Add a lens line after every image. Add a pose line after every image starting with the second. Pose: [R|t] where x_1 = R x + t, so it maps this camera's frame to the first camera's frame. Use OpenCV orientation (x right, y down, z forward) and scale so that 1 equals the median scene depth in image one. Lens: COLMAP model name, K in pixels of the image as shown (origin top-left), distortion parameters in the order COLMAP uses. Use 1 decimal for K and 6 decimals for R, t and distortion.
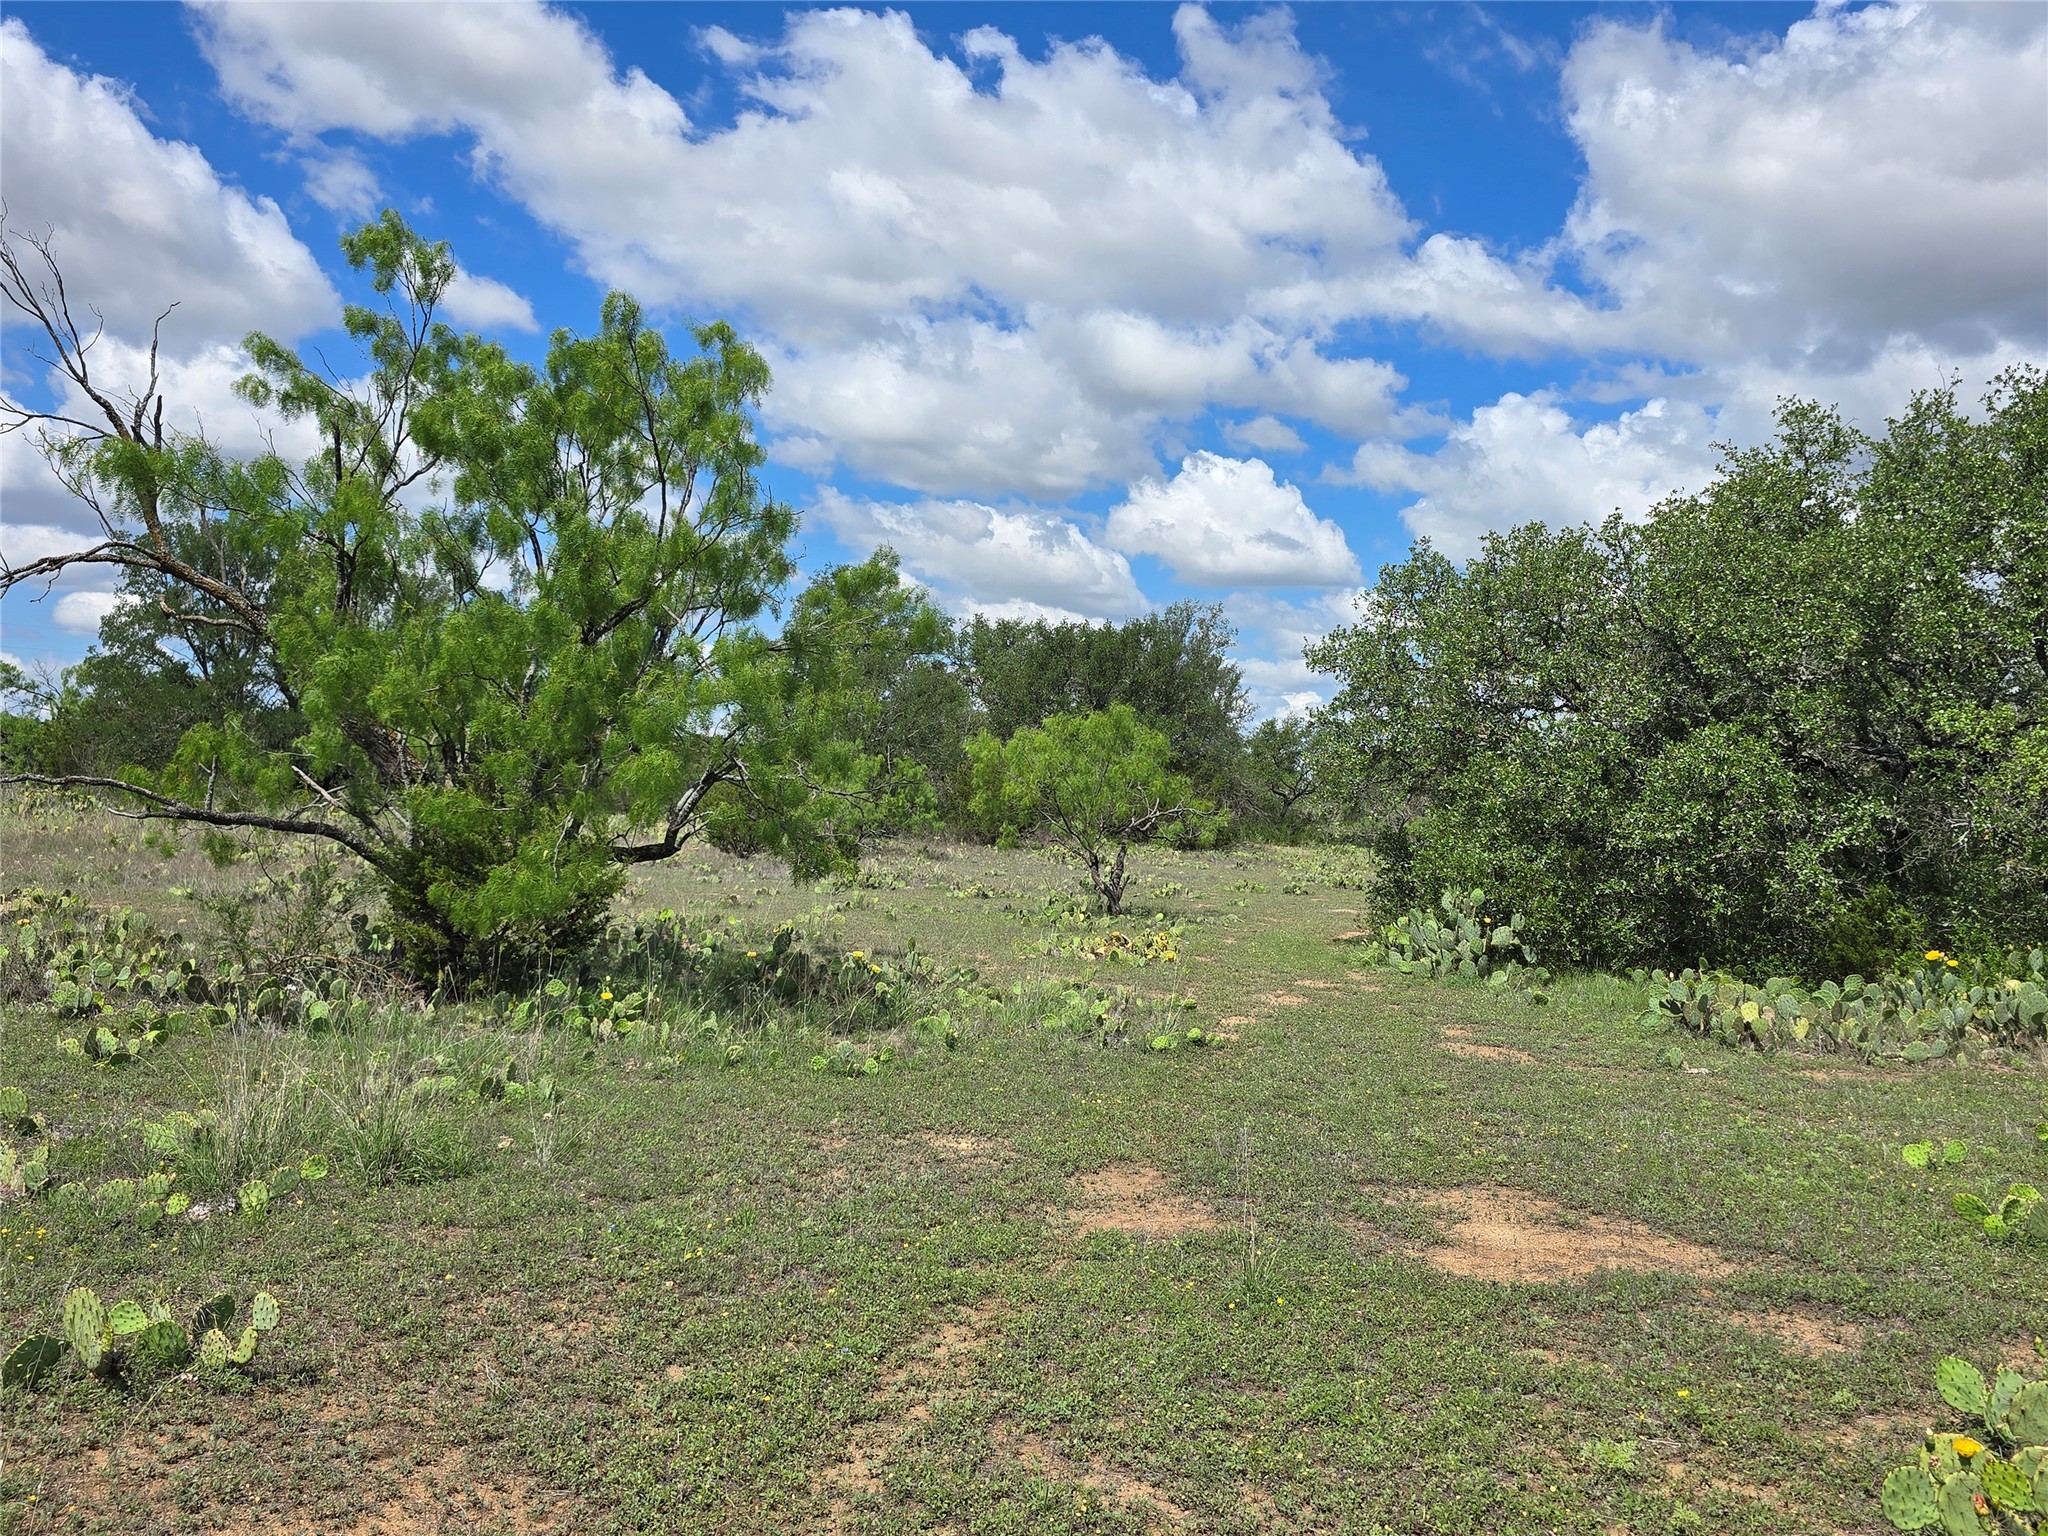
lens RADIAL K [[1371.0, 0, 1023.0], [0, 1371.0, 760.1], [0, 0, 1]] dist [0.037638, -0.003033]
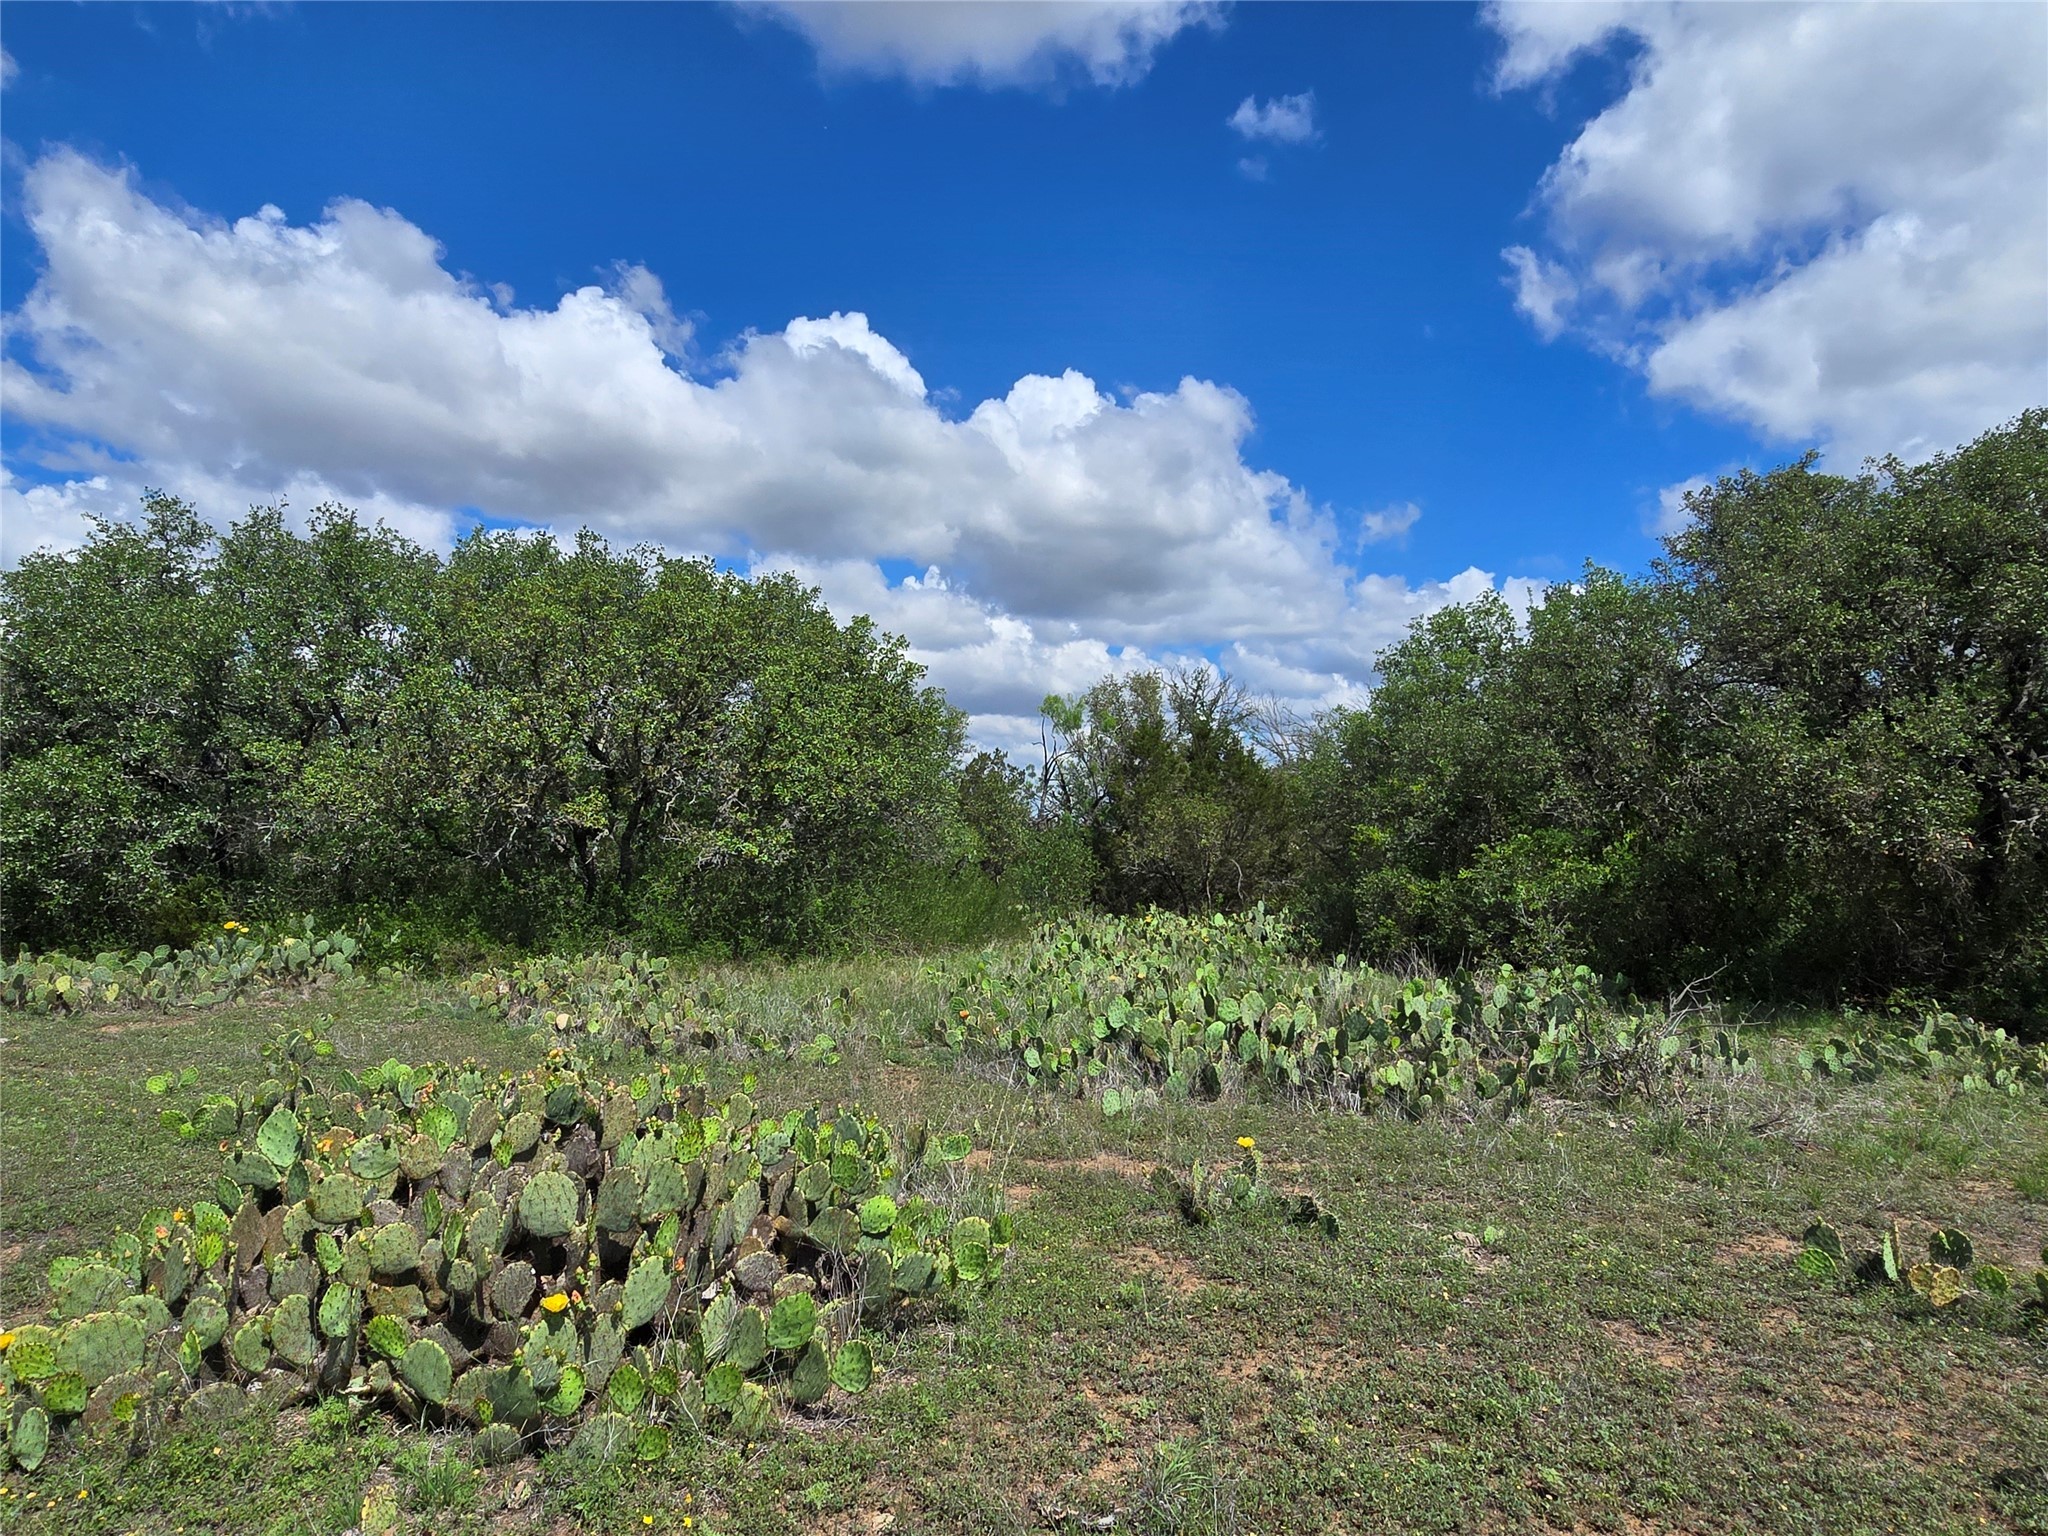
lens RADIAL K [[825.3, 0, 1022.1], [0, 825.3, 784.7], [0, 0, 1]] dist [-0.001146, 0.000593]
pose [[0.723839, 0.019063, 0.689705, 0.611209], [-0.028140, 0.999602, 0.001905, -0.016900], [-0.689395, -0.020787, 0.724088, -0.090763]]
